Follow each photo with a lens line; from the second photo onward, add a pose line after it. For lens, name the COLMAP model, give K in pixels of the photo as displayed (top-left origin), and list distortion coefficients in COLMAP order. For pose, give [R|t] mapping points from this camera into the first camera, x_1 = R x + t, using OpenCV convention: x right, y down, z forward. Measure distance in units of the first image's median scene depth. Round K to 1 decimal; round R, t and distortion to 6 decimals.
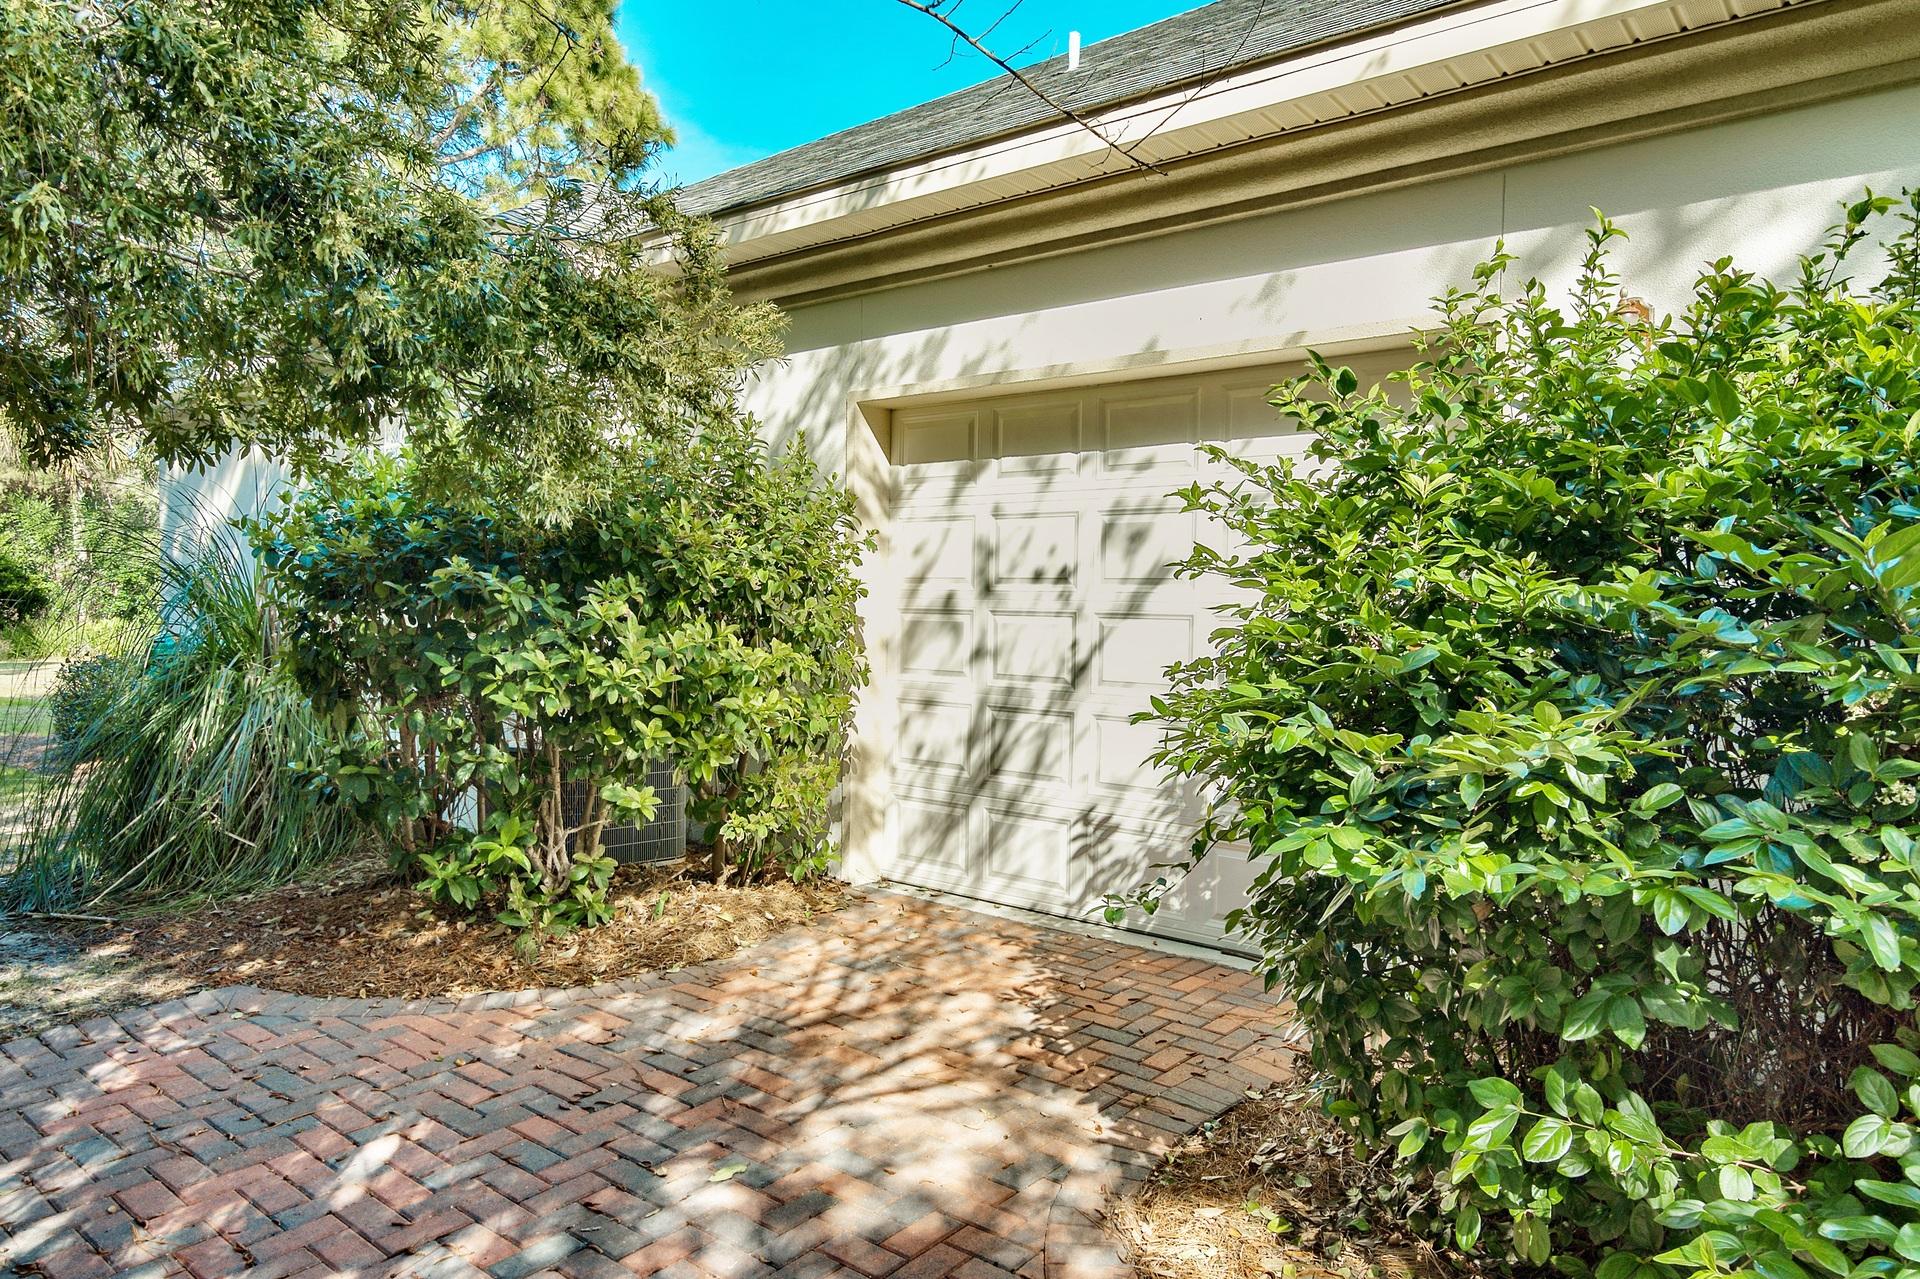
lens RADIAL K [[1180.2, 0, 959.8], [0, 1180.2, 639.6], [0, 0, 1]] dist [-0.002021, -0.004997]
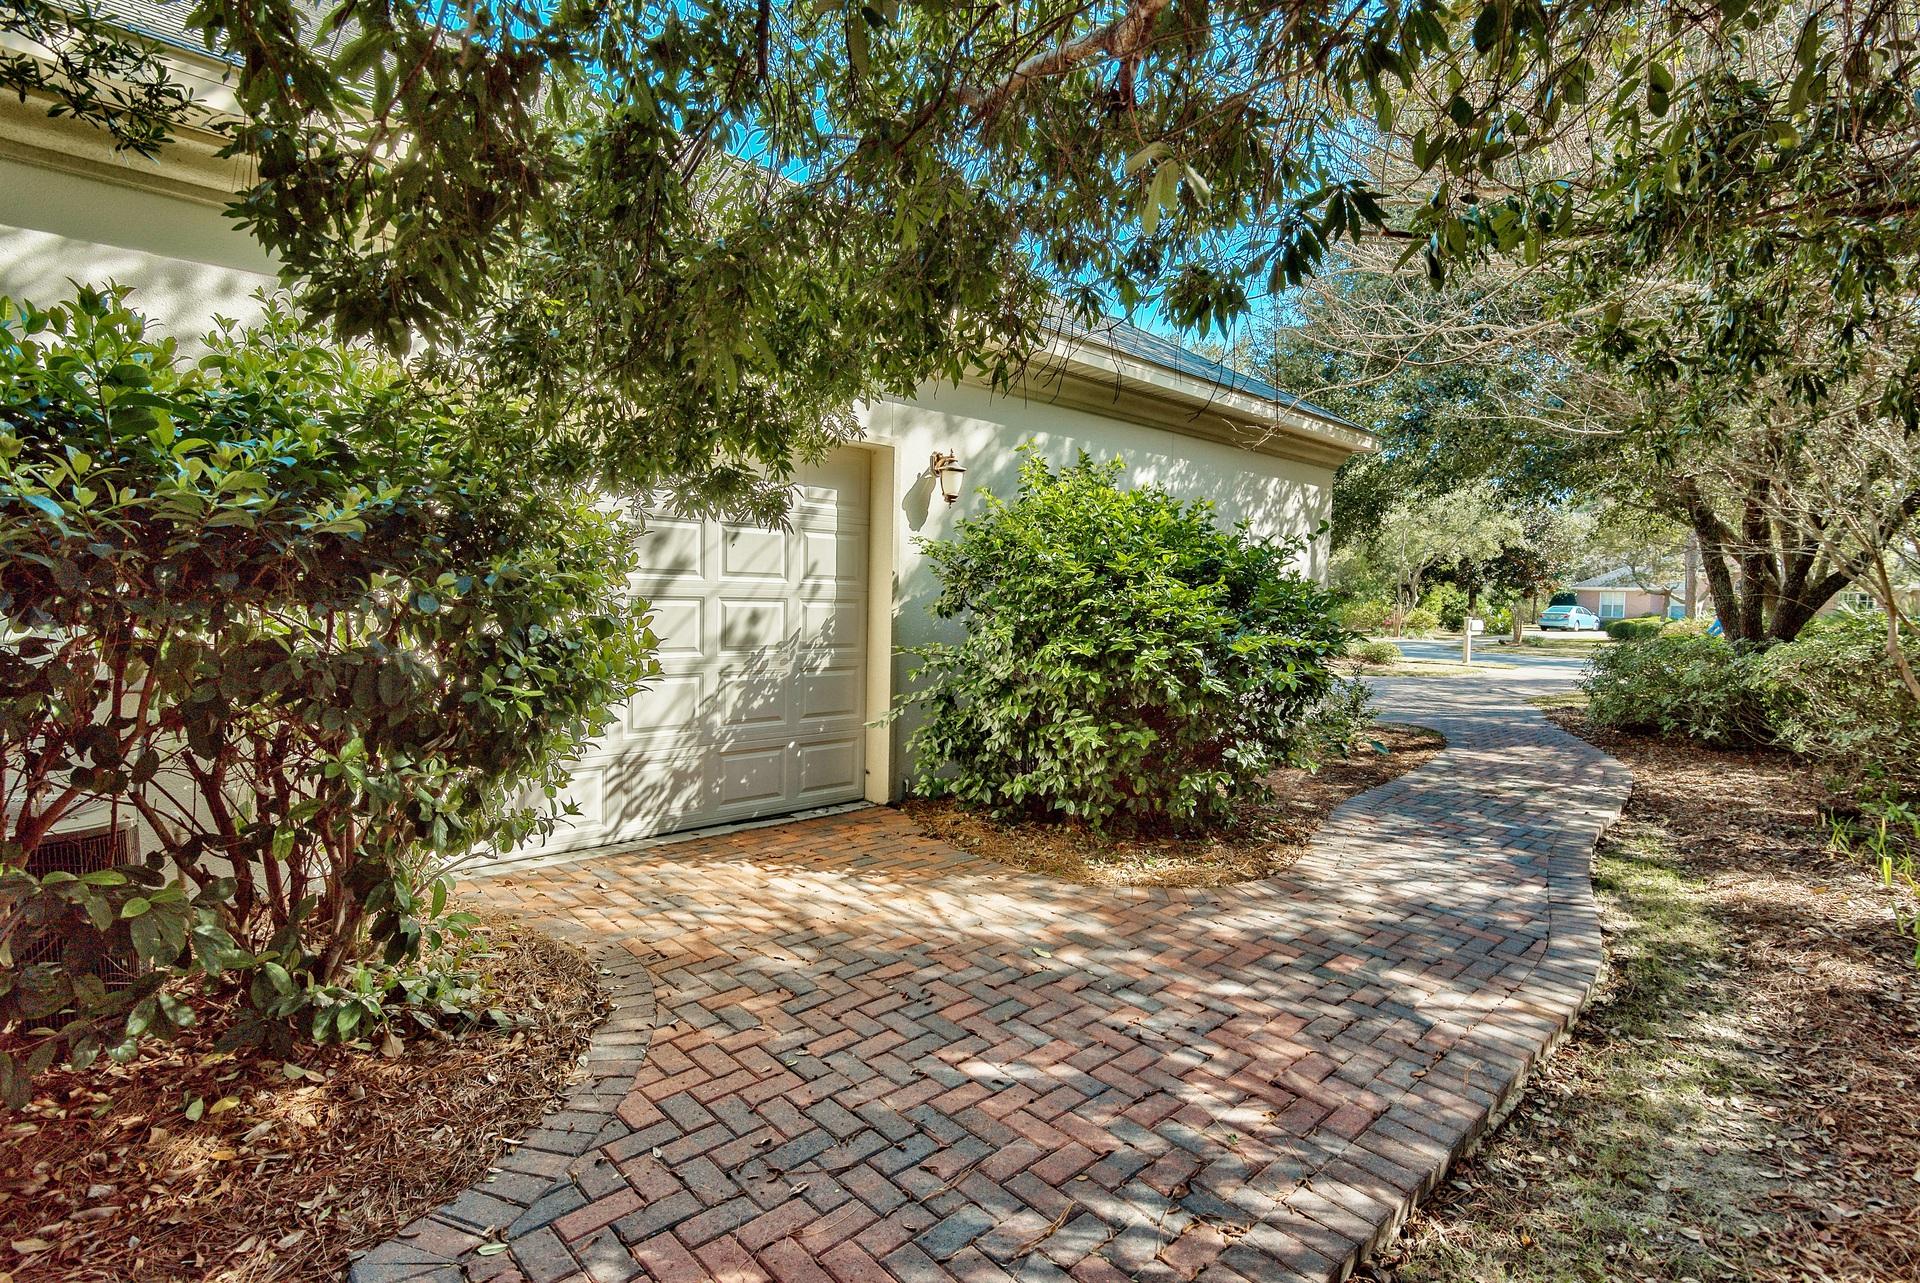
lens RADIAL K [[910.7, 0, 959.5], [0, 910.7, 632.9], [0, 0, 1]] dist [-0.001860, -0.000102]
pose [[0.163442, -0.057989, 0.984847, -1.069816], [0.009668, 0.998317, 0.057177, -0.048137], [-0.986506, 0.000176, 0.163727, 0.676697]]
